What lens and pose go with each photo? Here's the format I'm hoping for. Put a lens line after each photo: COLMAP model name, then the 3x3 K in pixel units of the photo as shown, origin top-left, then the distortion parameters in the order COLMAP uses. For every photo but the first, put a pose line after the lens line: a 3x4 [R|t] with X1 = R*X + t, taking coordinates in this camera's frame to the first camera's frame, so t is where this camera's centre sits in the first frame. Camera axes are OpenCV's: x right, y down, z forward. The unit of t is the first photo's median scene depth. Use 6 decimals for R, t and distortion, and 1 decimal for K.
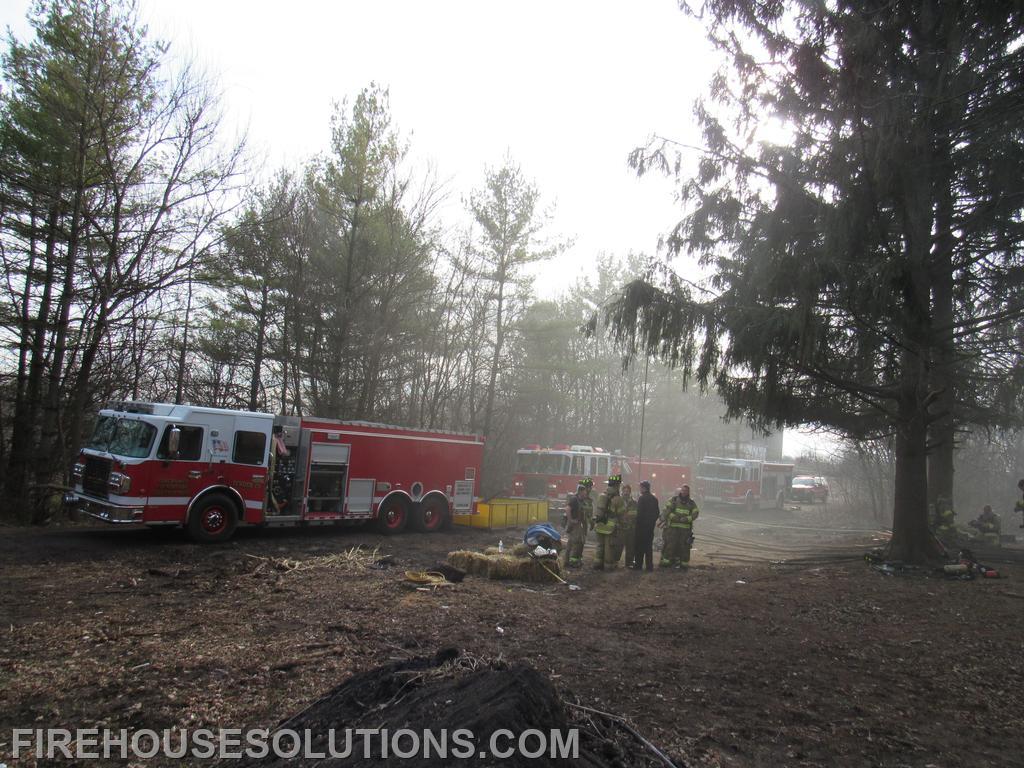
lens RADIAL K [[715.2, 0, 514.4], [0, 715.2, 384.8], [0, 0, 1]] dist [-0.041511, 0.006246]
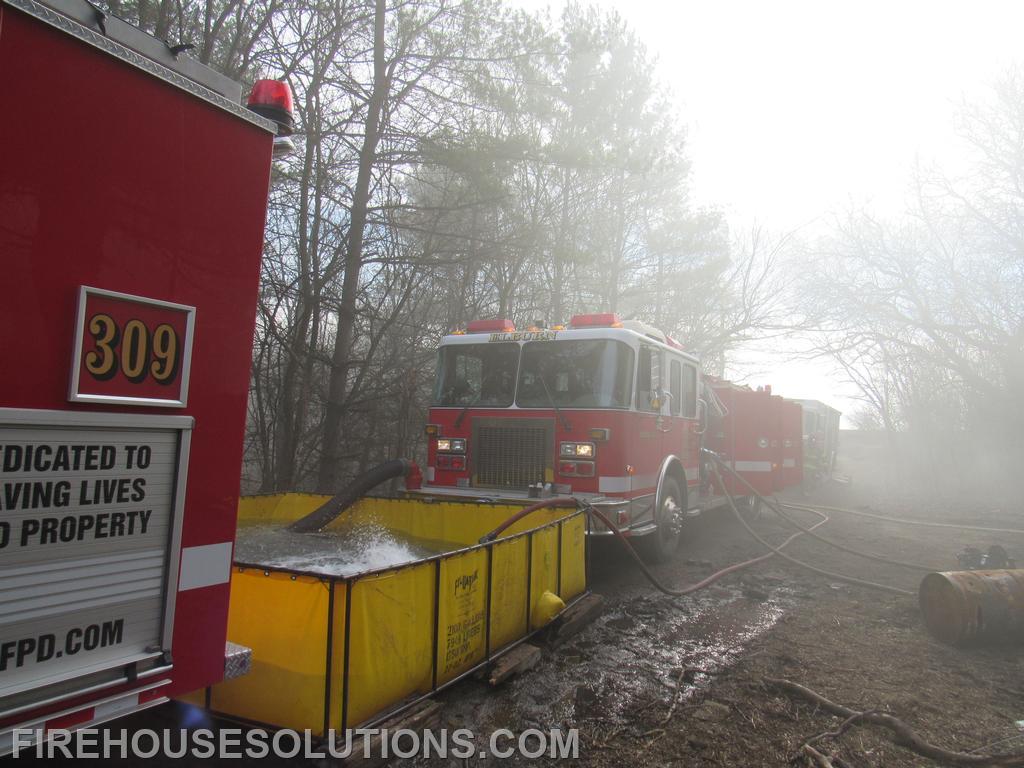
lens RADIAL K [[715.2, 0, 514.4], [0, 715.2, 384.8], [0, 0, 1]] dist [-0.041511, 0.006246]
pose [[0.982957, 0.018394, 0.182913, -0.021492], [-0.027622, 0.998464, 0.048034, 0.103181], [-0.181748, -0.052268, 0.981955, 0.730258]]
